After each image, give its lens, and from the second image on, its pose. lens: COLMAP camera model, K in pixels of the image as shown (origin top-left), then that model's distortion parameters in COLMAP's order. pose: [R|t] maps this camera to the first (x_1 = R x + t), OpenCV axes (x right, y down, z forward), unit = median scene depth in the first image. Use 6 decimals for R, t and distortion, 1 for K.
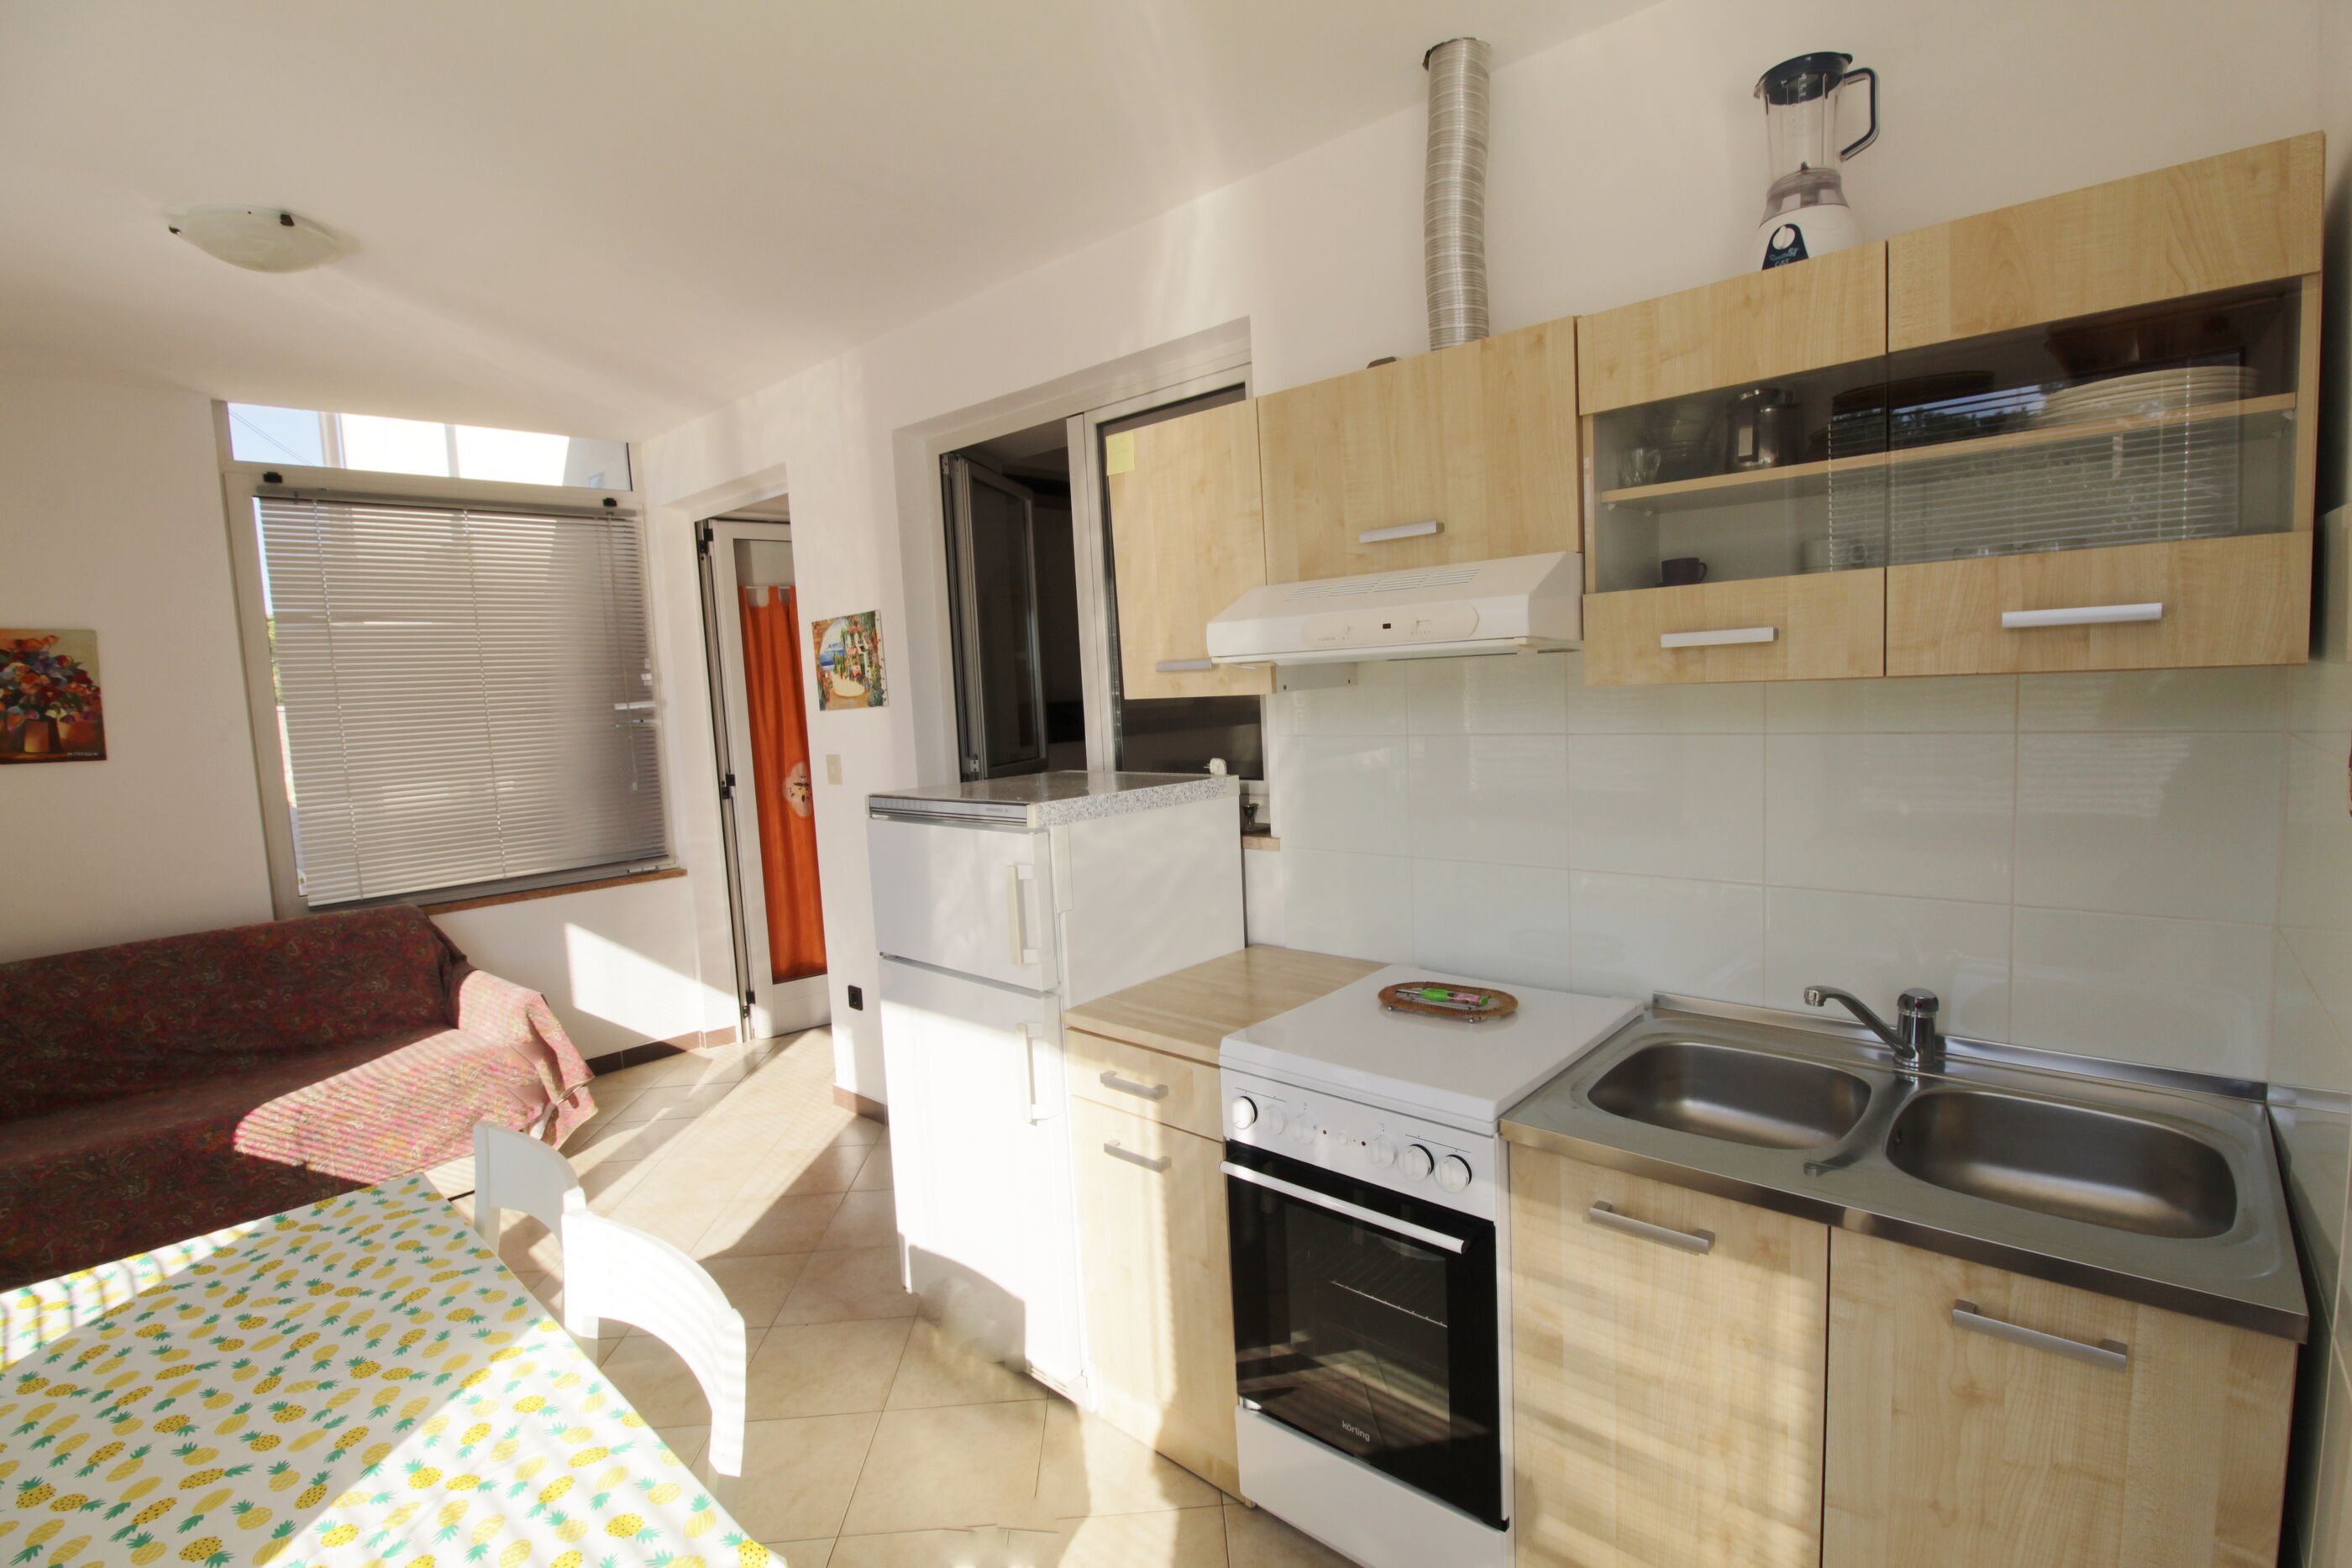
lens RADIAL K [[1096.0, 0, 1202.5], [0, 1096.0, 787.8], [0, 0, 1]] dist [0.001746, -0.013559]
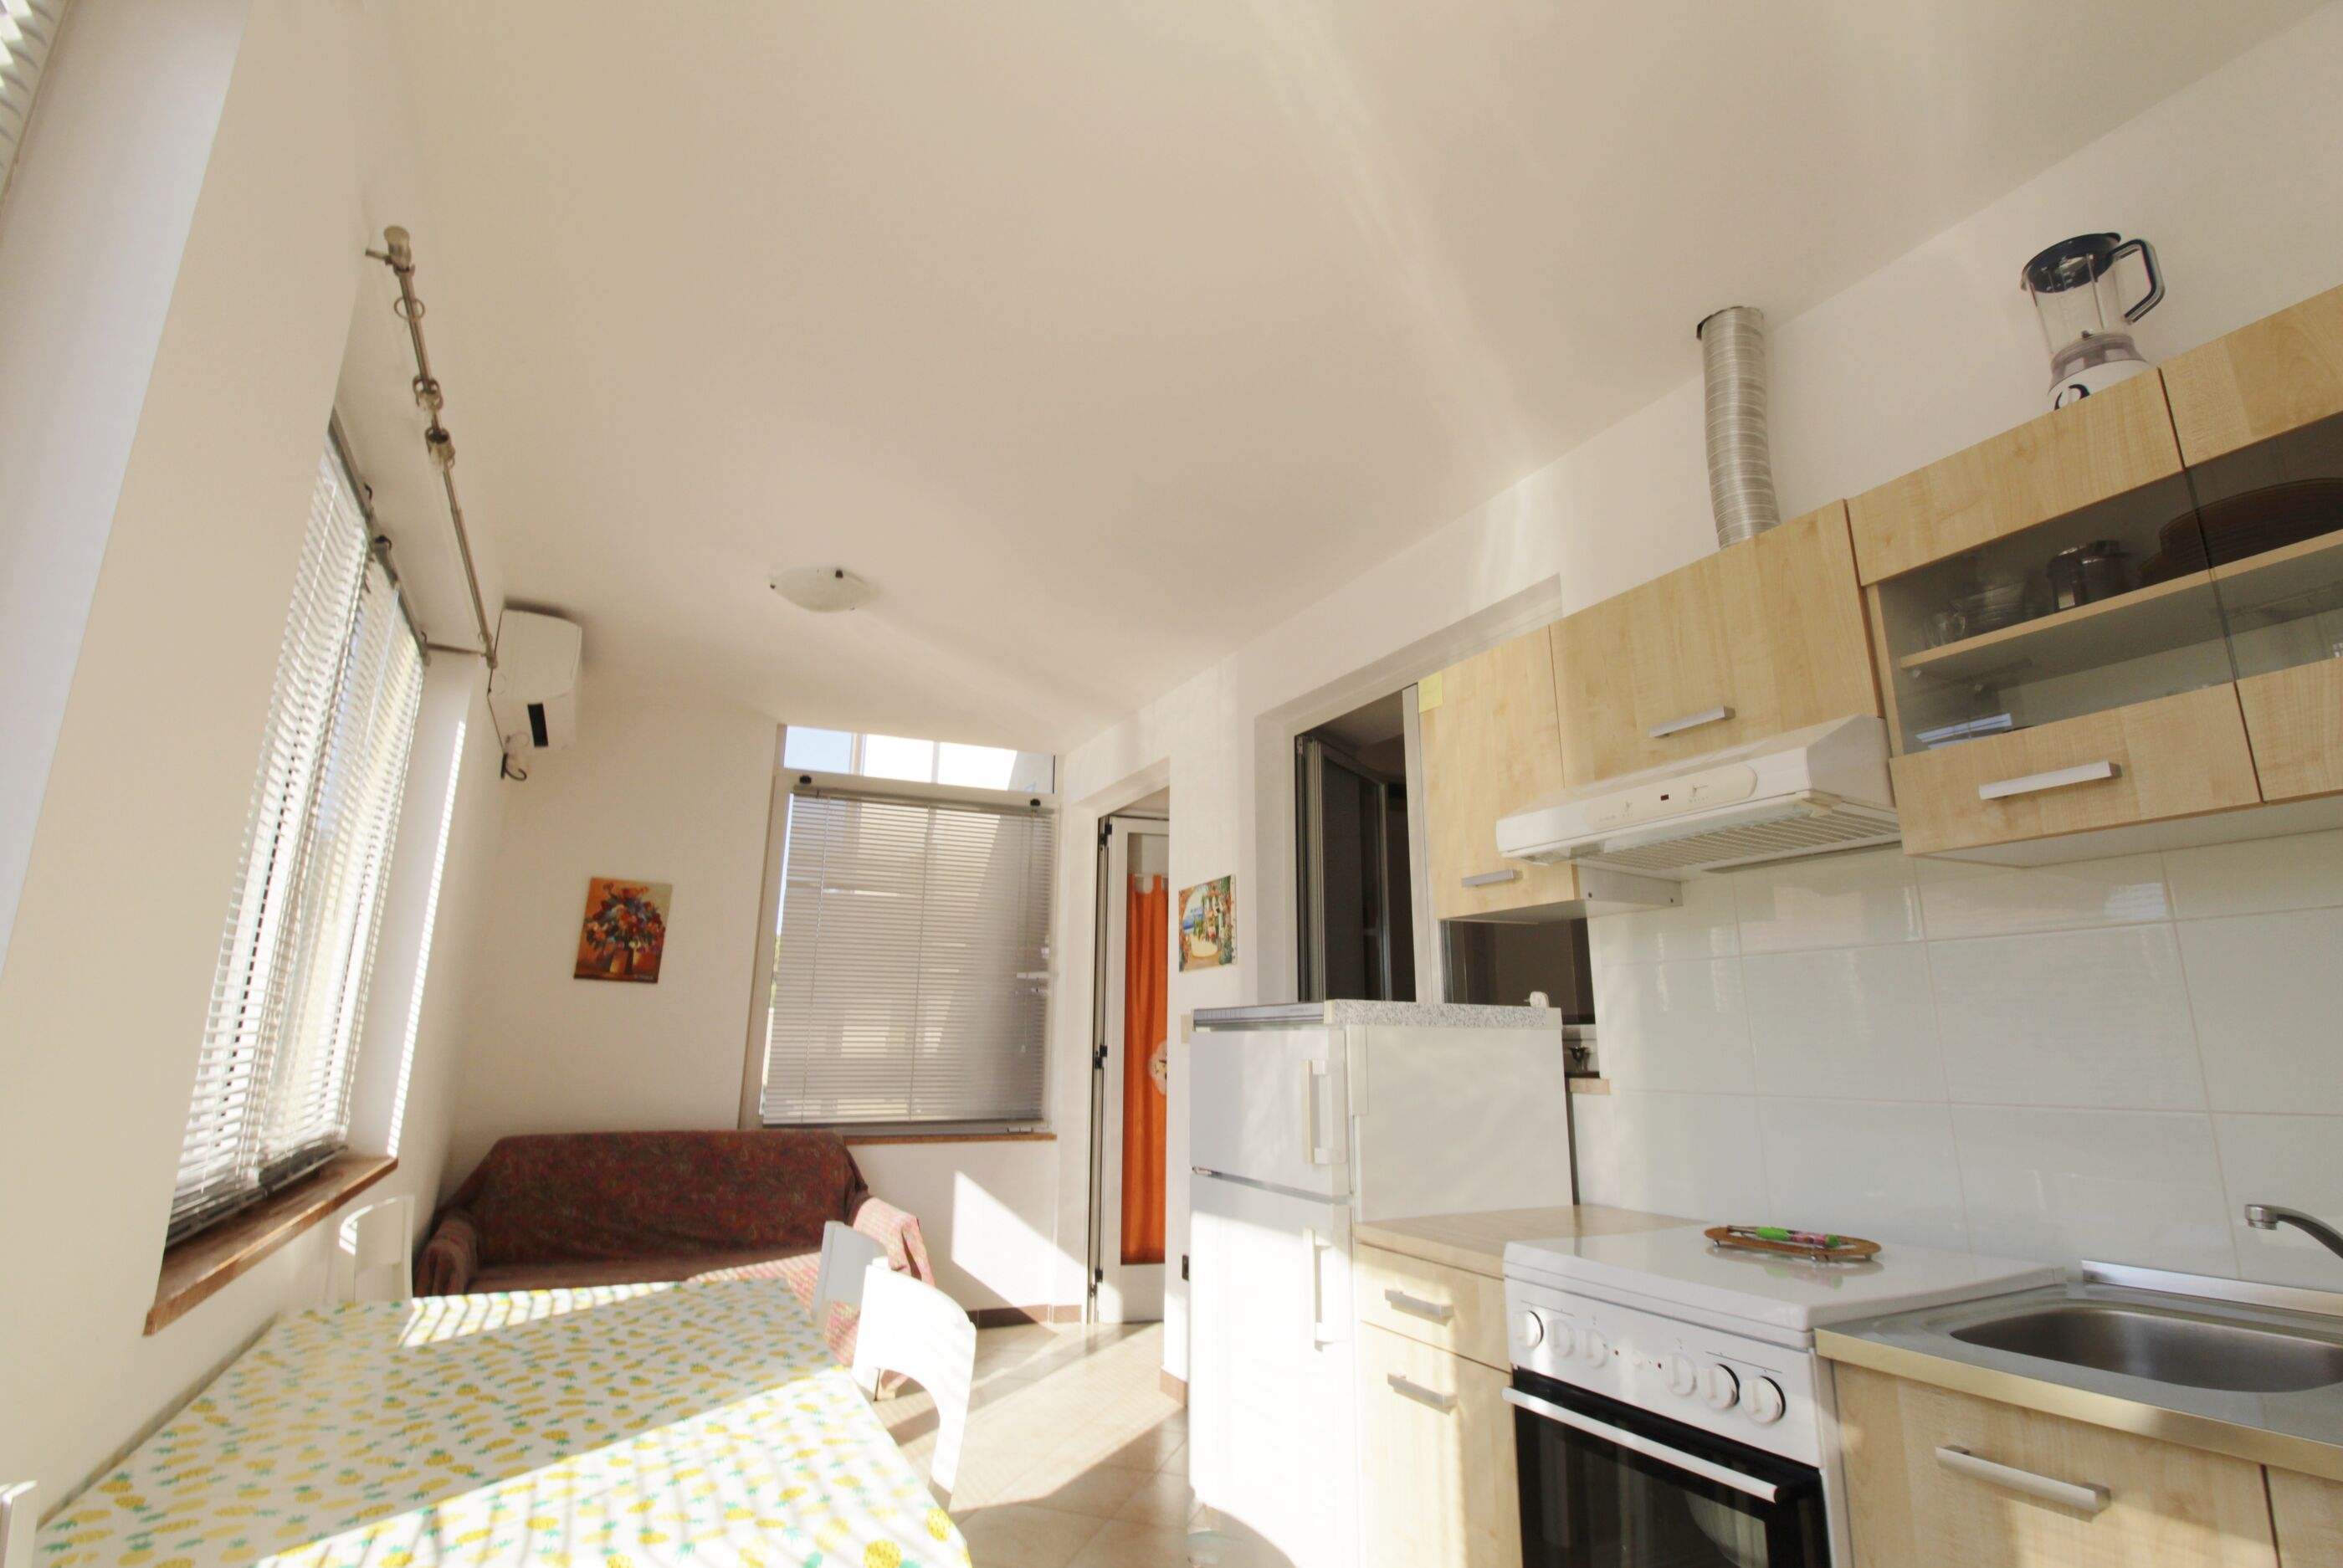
lens RADIAL K [[1121.1, 0, 1165.8], [0, 1121.1, 768.3], [0, 0, 1]] dist [0.002796, -0.015373]
pose [[0.925978, -0.035166, -0.375936, 0.097758], [-0.090107, 0.946304, -0.310465, 0.136871], [0.366667, 0.321358, 0.873089, -0.047965]]
